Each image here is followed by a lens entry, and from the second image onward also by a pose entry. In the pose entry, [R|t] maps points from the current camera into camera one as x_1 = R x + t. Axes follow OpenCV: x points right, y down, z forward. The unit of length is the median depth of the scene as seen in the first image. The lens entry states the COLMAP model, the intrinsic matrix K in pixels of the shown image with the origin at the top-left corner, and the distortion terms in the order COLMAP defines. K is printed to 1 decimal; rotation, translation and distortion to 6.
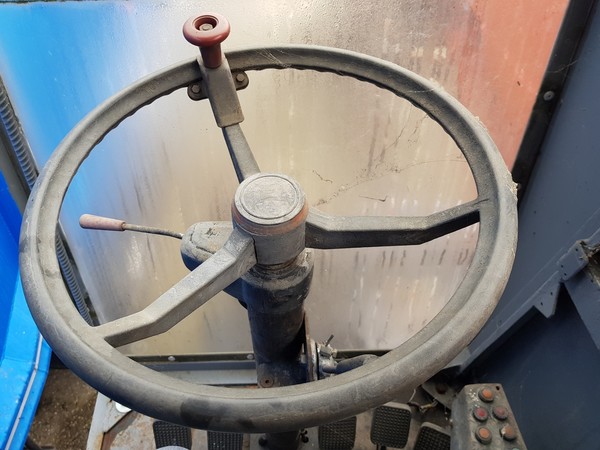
lens RADIAL K [[457.7, 0, 297.5], [0, 457.7, 224.2], [0, 0, 1]] dist [-0.012174, -0.021925]
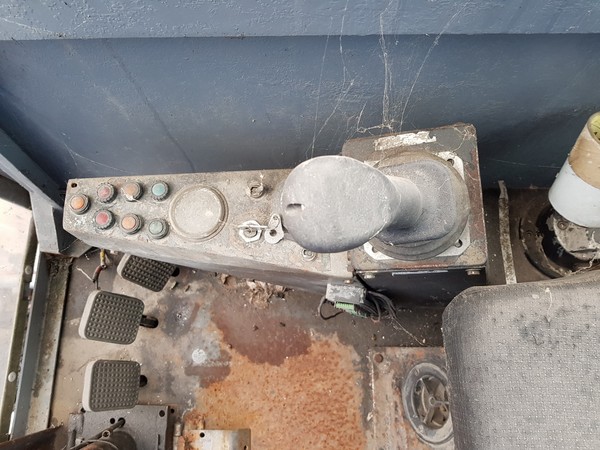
lens RADIAL K [[457.7, 0, 299.4], [0, 457.7, 224.4], [0, 0, 1]] dist [-0.012174, -0.021925]
pose [[0.035319, -0.969985, 0.240584, 0.231253], [0.730102, 0.189429, 0.656557, 0.167964], [-0.682424, 0.152463, 0.714879, 0.264727]]
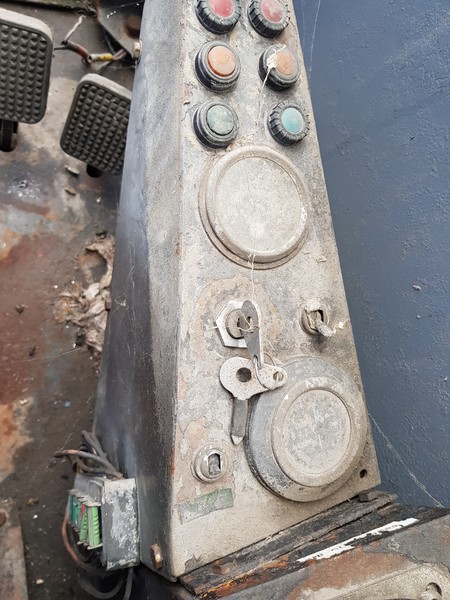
lens RADIAL K [[457.7, 0, 223.3], [0, 457.7, 285.8], [0, 0, 1]] dist [-0.012174, -0.021925]
pose [[0.905528, -0.092802, 0.414013, 0.246837], [-0.204667, 0.759211, 0.617827, 0.365859], [-0.371659, -0.644195, 0.668493, 0.640374]]
